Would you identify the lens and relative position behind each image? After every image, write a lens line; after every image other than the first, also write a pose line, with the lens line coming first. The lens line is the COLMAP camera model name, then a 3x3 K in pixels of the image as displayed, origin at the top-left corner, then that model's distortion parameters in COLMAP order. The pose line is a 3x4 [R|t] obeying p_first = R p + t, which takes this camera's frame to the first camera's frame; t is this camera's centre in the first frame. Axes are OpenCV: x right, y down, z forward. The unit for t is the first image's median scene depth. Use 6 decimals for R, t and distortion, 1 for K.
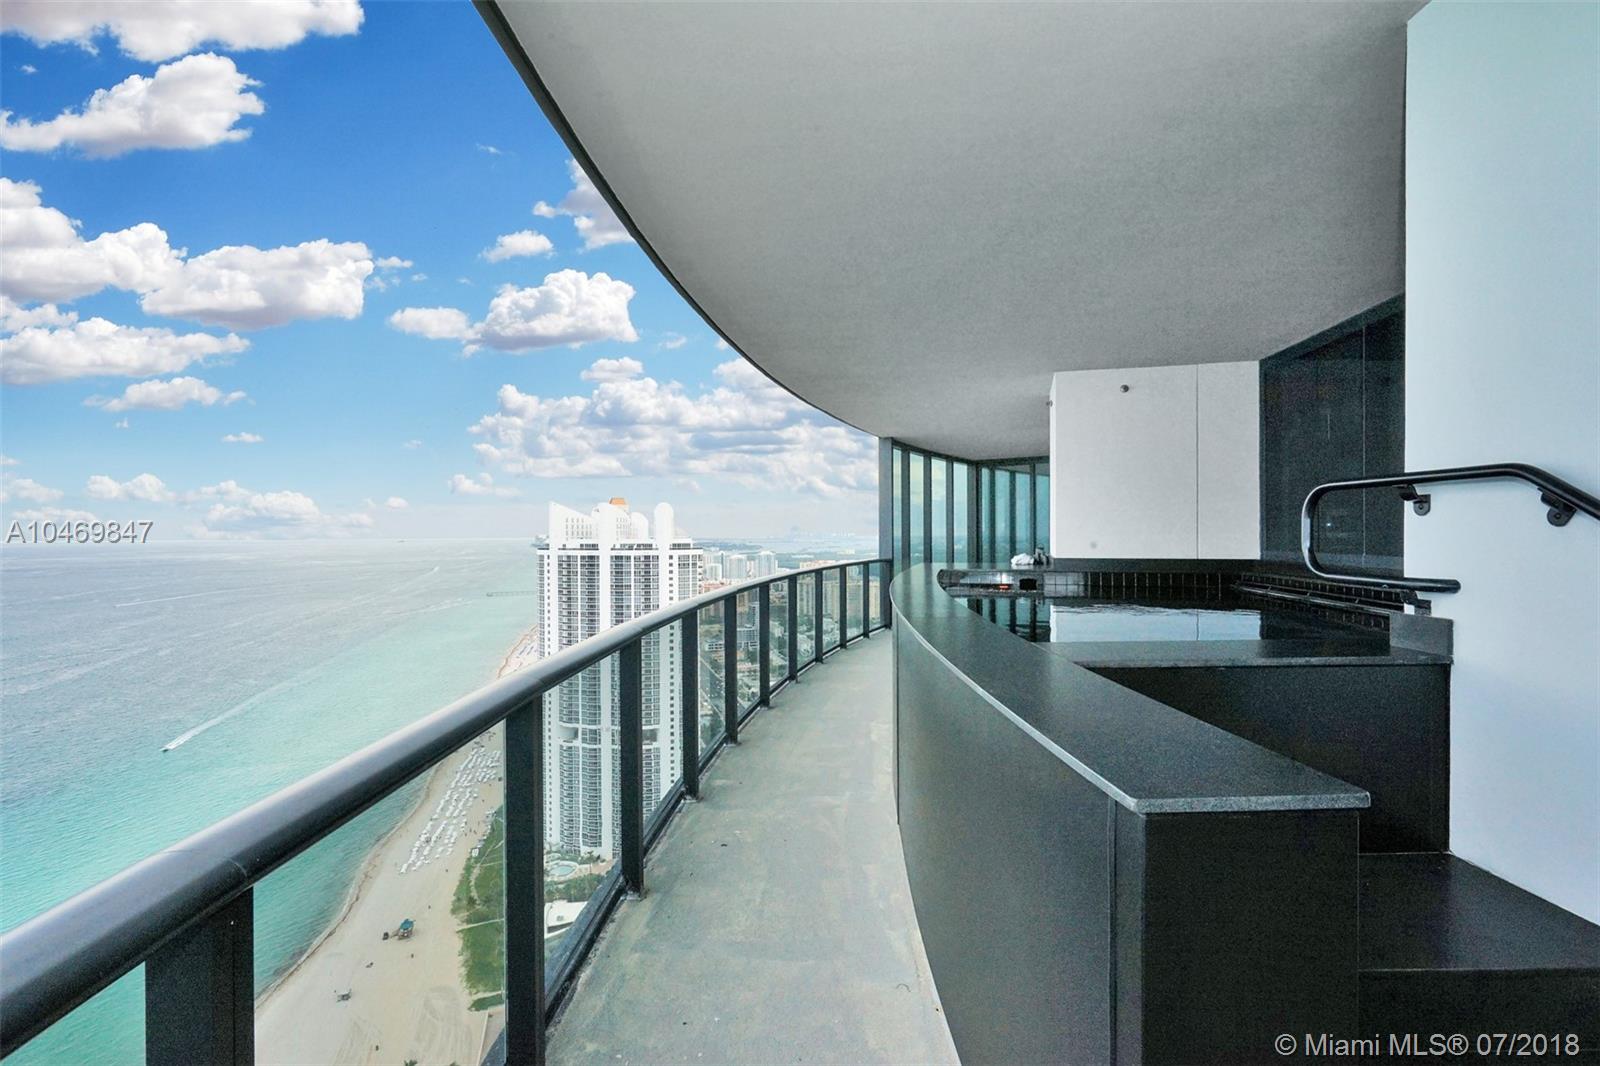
lens RADIAL K [[688.9, 0, 802.6], [0, 688.9, 529.3], [0, 0, 1]] dist [0.000832, -0.000142]
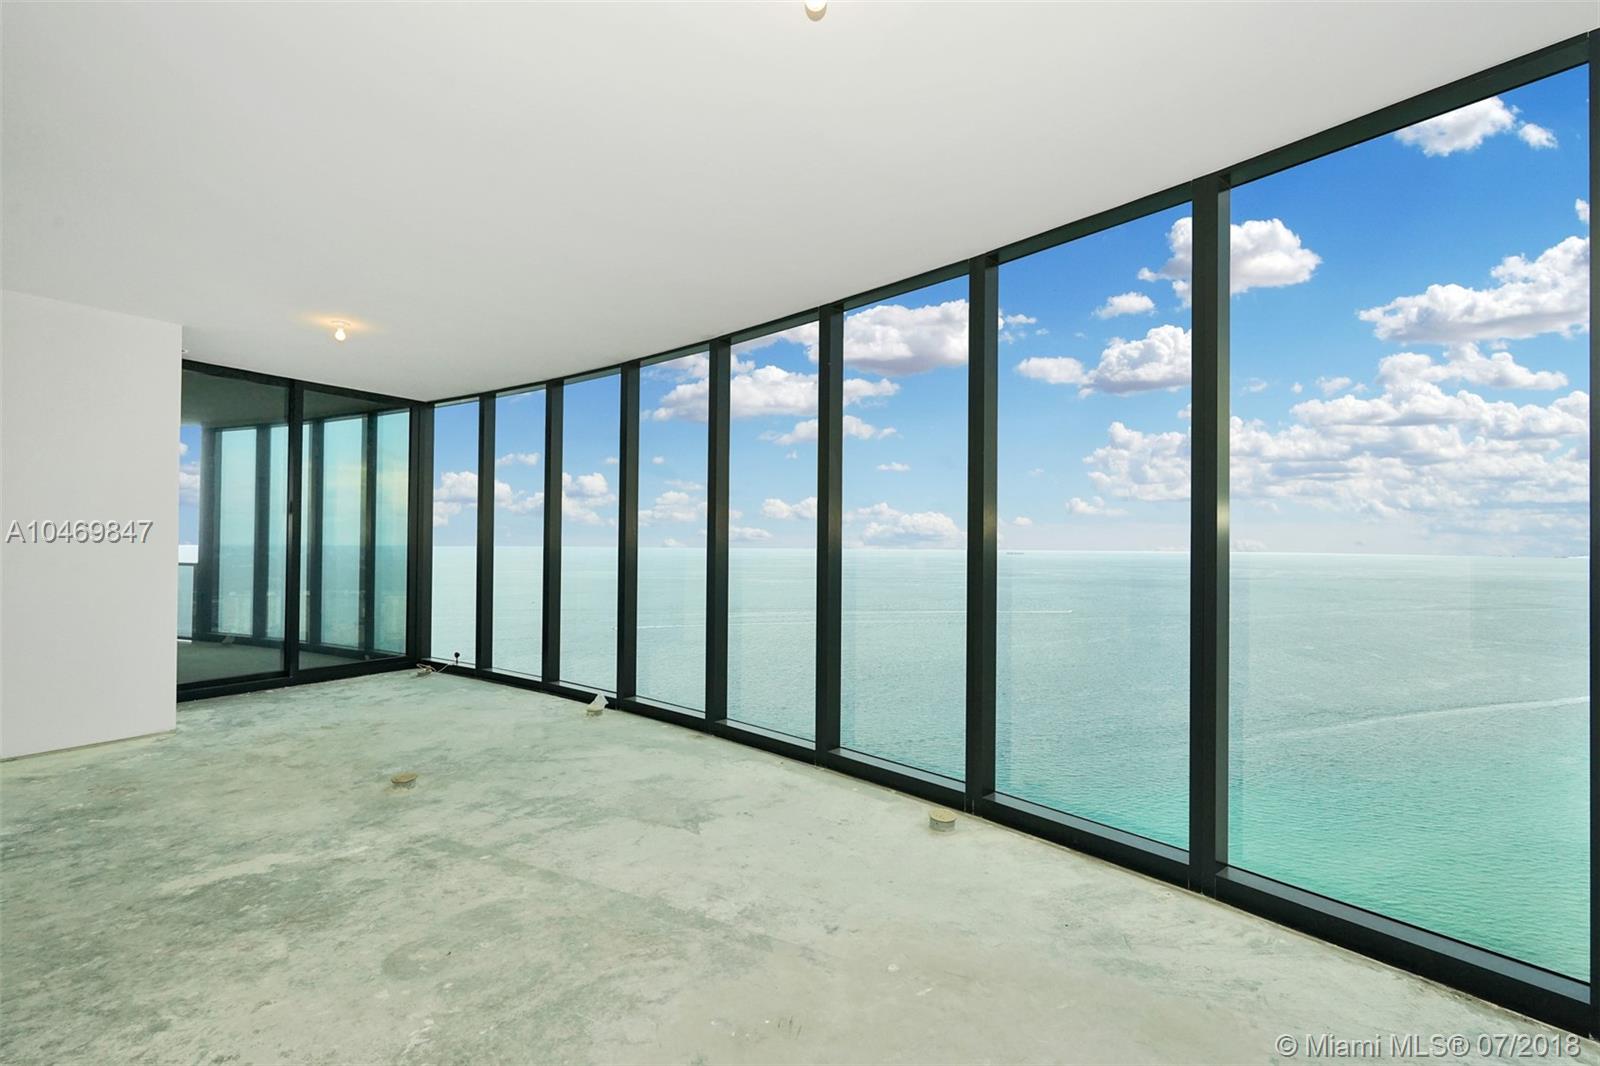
lens RADIAL K [[688.9, 0, 805.9], [0, 688.9, 530.4], [0, 0, 1]] dist [0.000832, -0.000142]
pose [[1.000000, 0.000124, 0.000510, -0.963793], [-0.000124, 1.000000, 0.000317, -0.023643], [-0.000510, -0.000317, 1.000000, -0.187423]]
